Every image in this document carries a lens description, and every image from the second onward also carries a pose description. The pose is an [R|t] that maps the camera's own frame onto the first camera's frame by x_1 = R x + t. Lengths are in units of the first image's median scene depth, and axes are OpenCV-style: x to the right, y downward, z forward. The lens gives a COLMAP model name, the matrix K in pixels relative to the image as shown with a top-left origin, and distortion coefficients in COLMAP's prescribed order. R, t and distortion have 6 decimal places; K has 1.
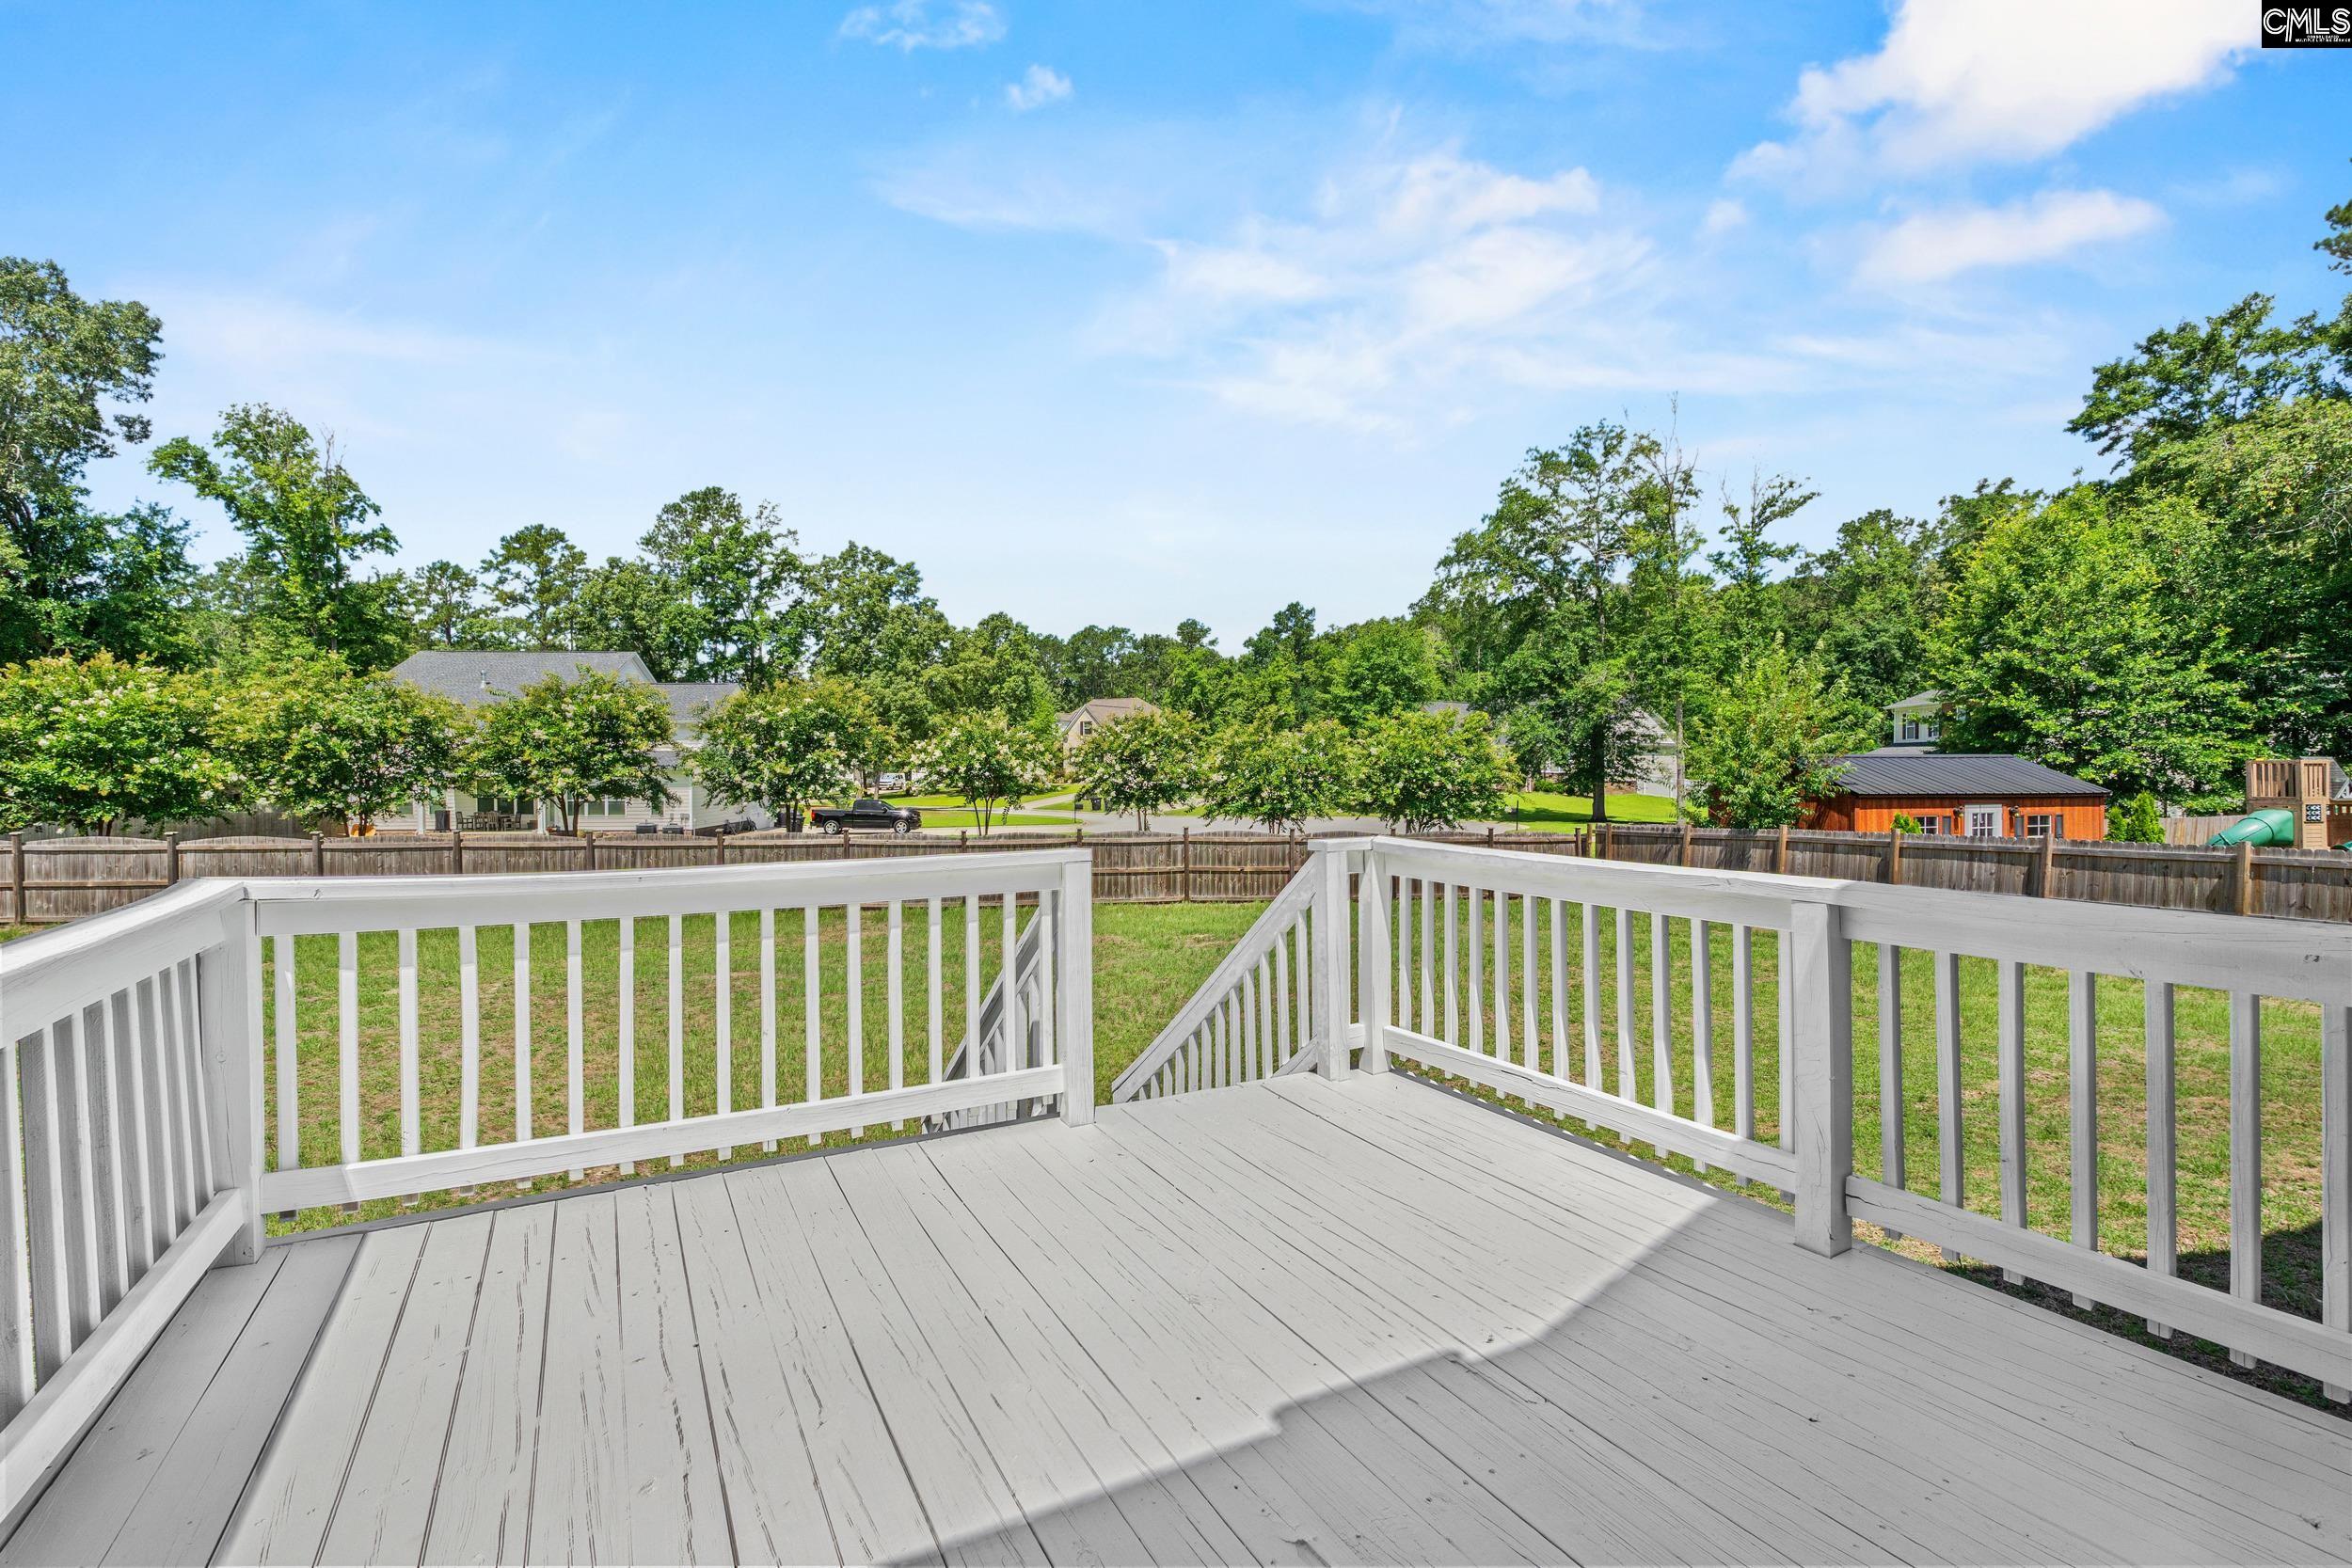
lens RADIAL K [[1082.6, 0, 1153.0], [0, 1082.6, 775.0], [0, 0, 1]] dist [-0.004565, 0.000176]
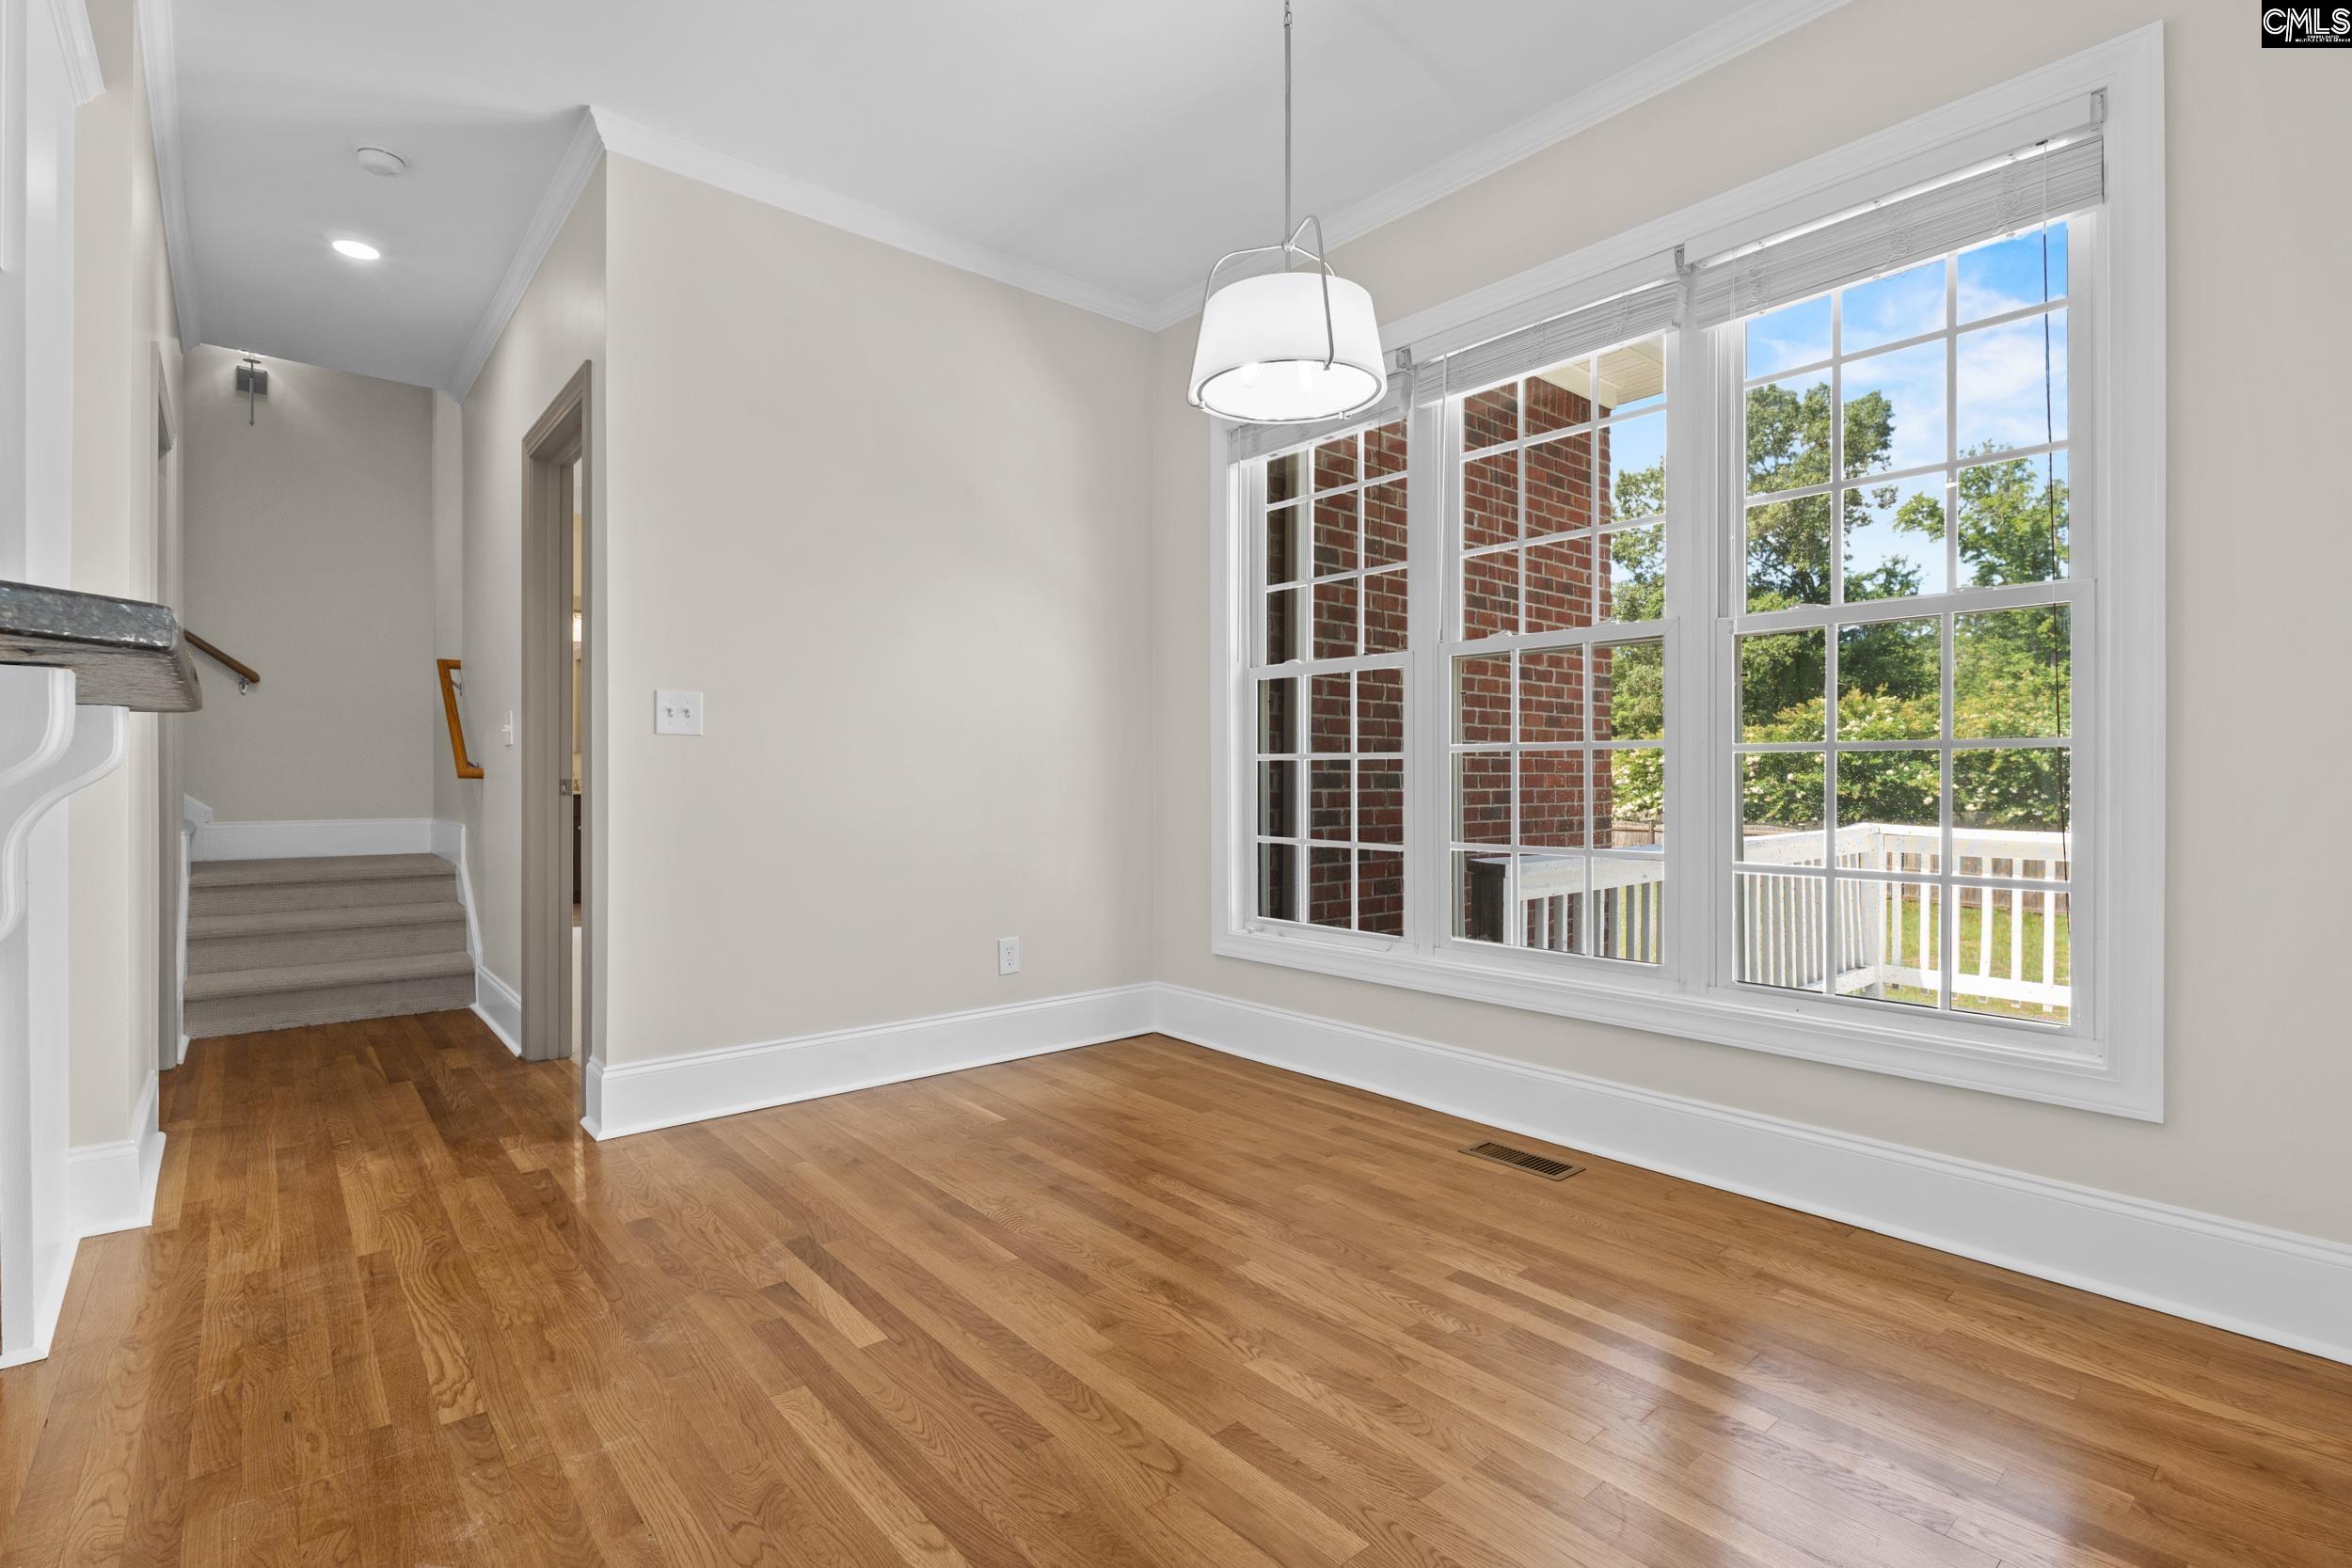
lens RADIAL K [[1082.6, 0, 1186.4], [0, 1082.6, 782.1], [0, 0, 1]] dist [-0.004565, 0.000176]
pose [[0.238040, 0.003861, -0.971248, 0.131341], [-0.008315, 0.999964, 0.001937, 0.003368], [0.971220, 0.007615, 0.238063, -0.121299]]
